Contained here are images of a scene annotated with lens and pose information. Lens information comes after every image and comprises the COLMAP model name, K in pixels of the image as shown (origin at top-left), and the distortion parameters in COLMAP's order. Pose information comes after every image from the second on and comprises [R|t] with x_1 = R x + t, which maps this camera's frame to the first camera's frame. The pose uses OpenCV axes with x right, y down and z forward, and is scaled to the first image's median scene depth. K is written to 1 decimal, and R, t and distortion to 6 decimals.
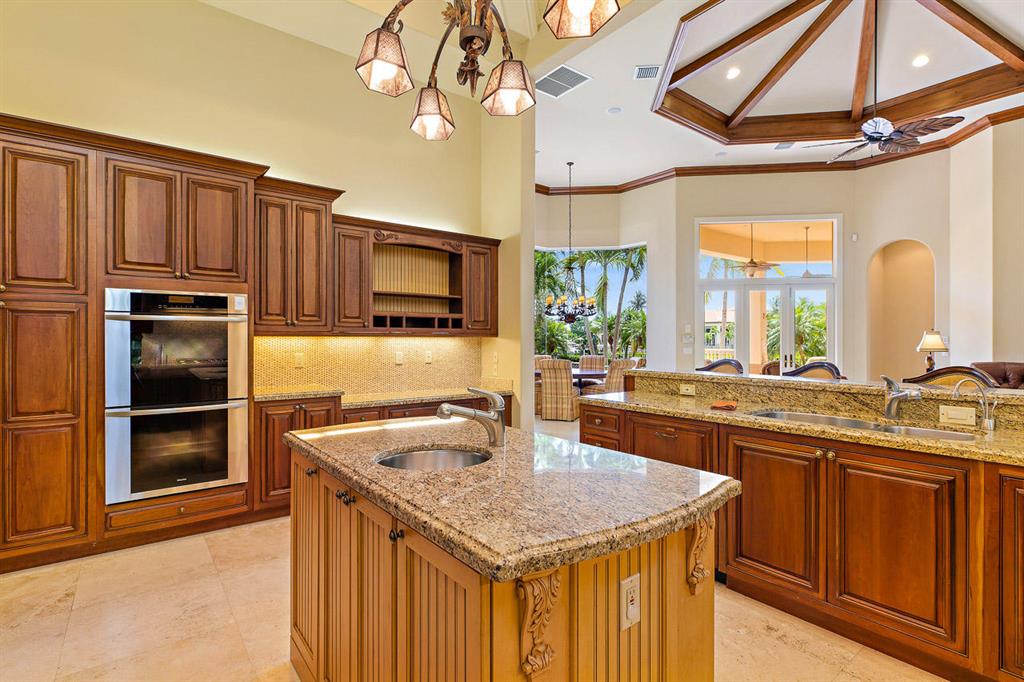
lens RADIAL K [[492.6, 0, 512.0], [0, 492.6, 341.0], [0, 0, 1]] dist [-0.000753, 0.000102]
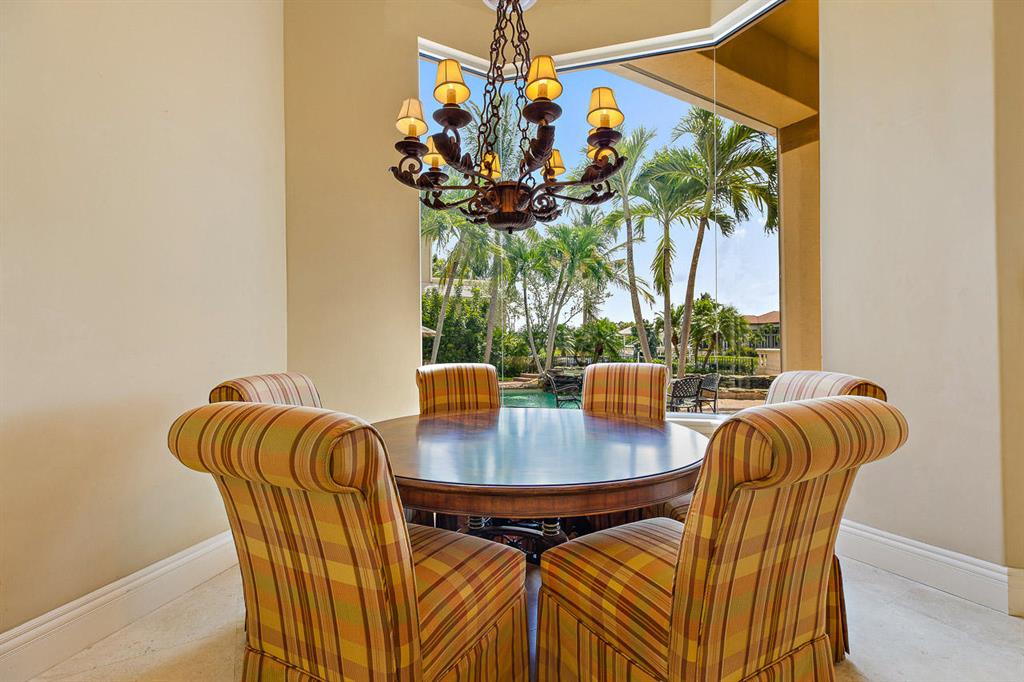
lens RADIAL K [[492.6, 0, 512.0], [0, 492.6, 341.0], [0, 0, 1]] dist [-0.000753, 0.000102]
pose [[0.992564, 0.003284, -0.121681, 0.056483], [-0.004007, 0.999976, -0.005697, 0.005088], [0.121659, 0.006142, 0.992553, 0.285803]]
